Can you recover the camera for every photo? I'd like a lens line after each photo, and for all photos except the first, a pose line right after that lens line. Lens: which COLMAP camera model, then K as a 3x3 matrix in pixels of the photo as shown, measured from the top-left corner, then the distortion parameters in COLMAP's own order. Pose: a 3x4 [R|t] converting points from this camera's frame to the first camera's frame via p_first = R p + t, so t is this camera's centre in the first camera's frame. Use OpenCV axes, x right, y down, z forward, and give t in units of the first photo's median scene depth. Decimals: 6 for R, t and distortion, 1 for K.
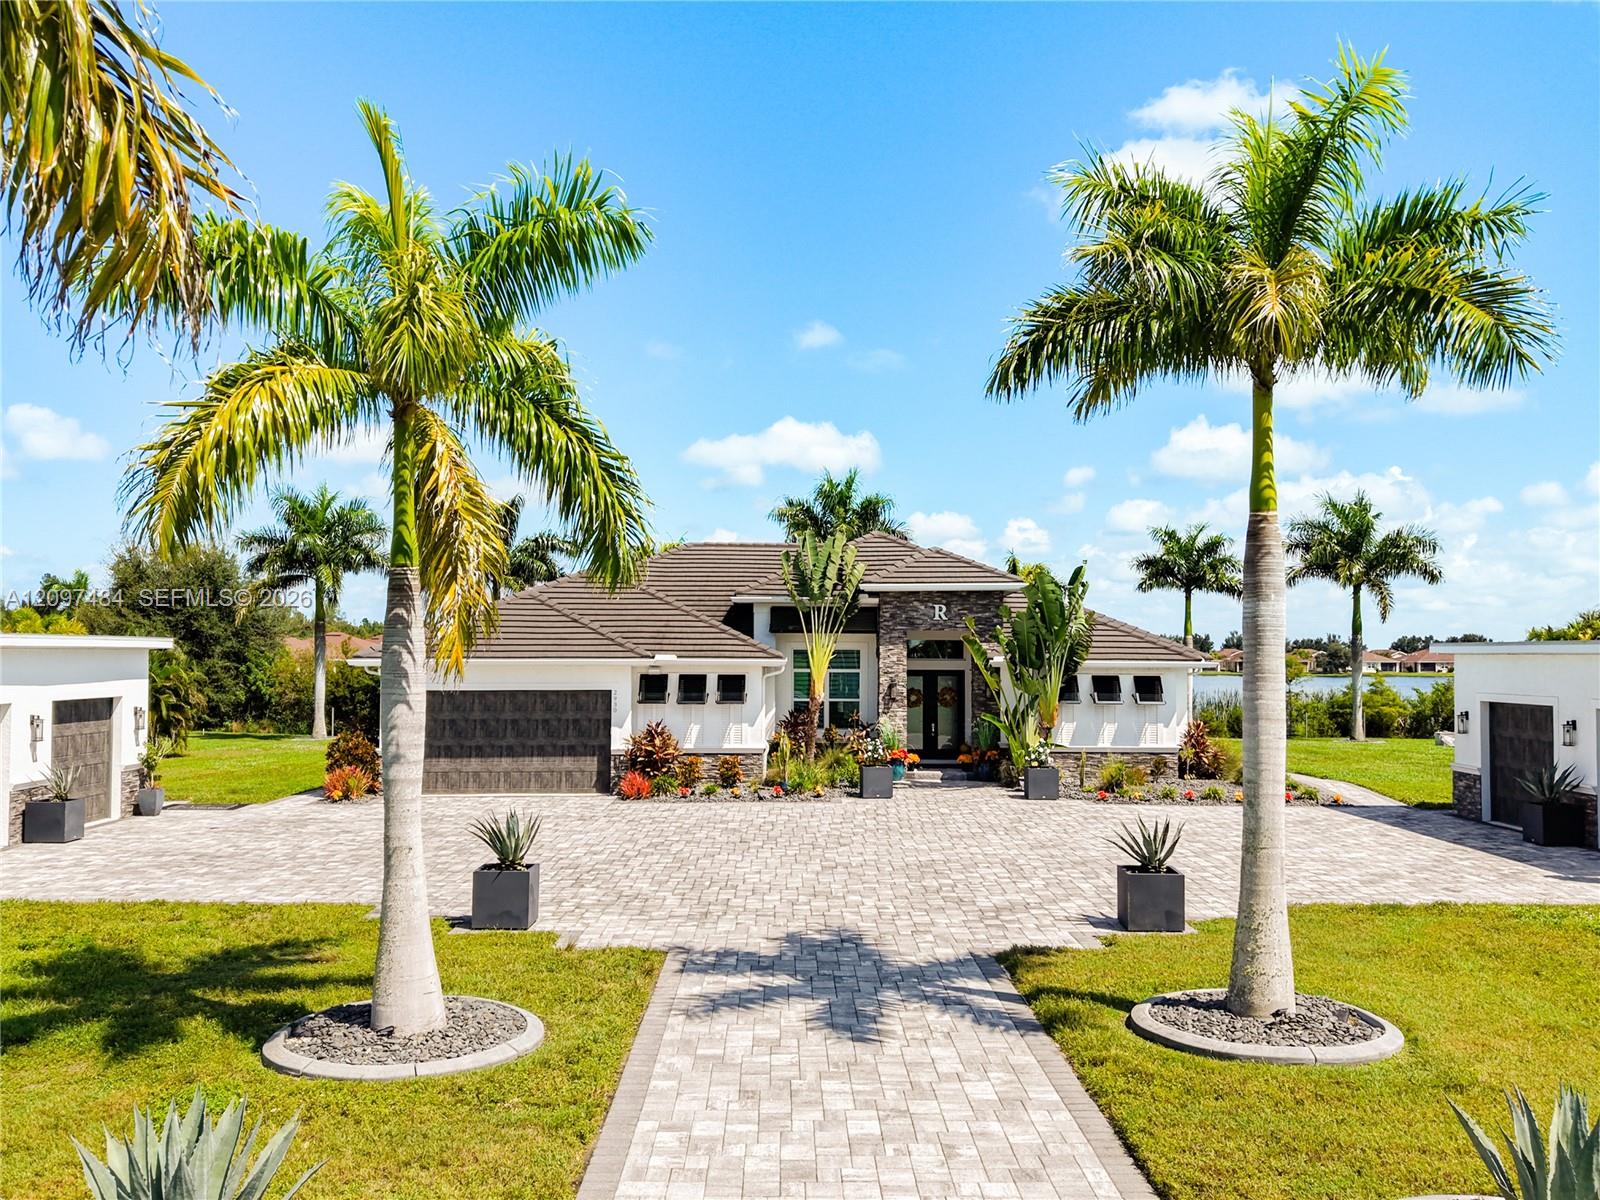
lens RADIAL K [[1379.5, 0, 803.8], [0, 1379.5, 568.3], [0, 0, 1]] dist [0.027431, -0.004267]
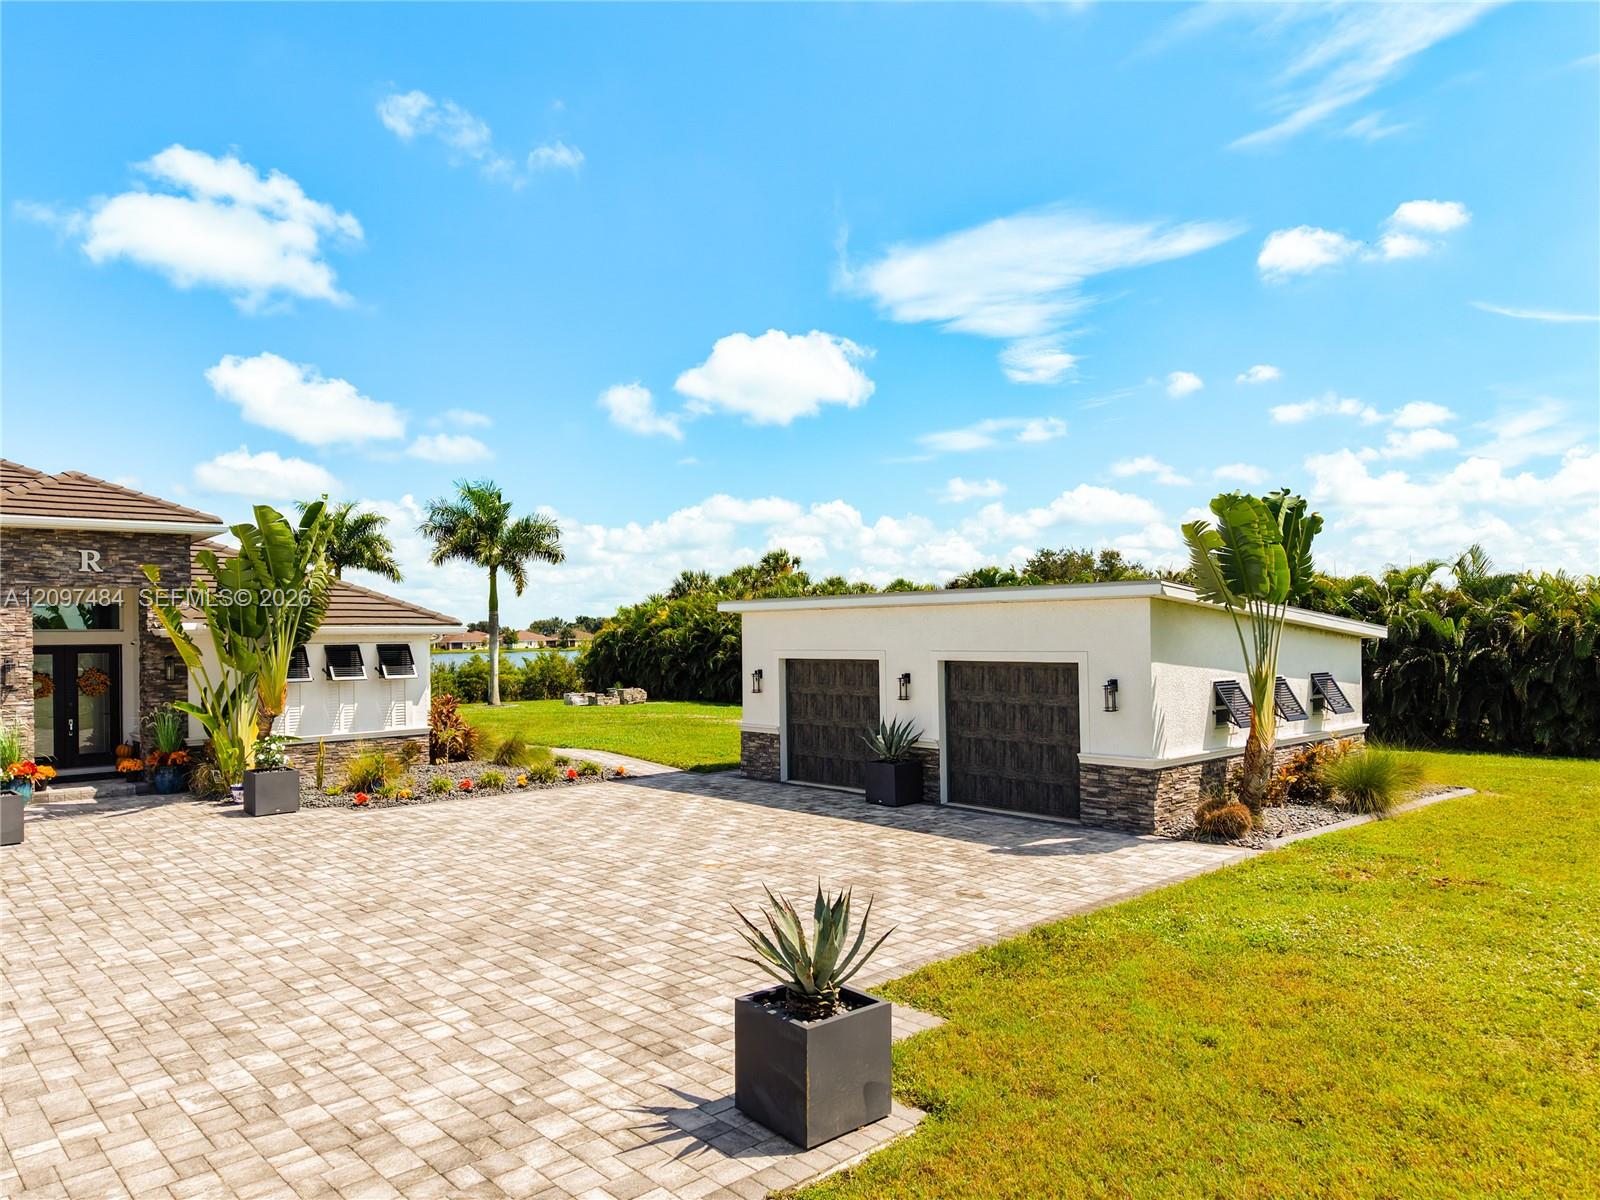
lens RADIAL K [[1055.4, 0, 780.9], [0, 1055.4, 631.7], [0, 0, 1]] dist [0.006251, 0.001646]
pose [[0.738054, -0.013265, 0.674611, -0.005490], [-0.024157, 0.998646, 0.046065, 0.035660], [-0.674309, -0.050295, 0.736735, 0.378575]]
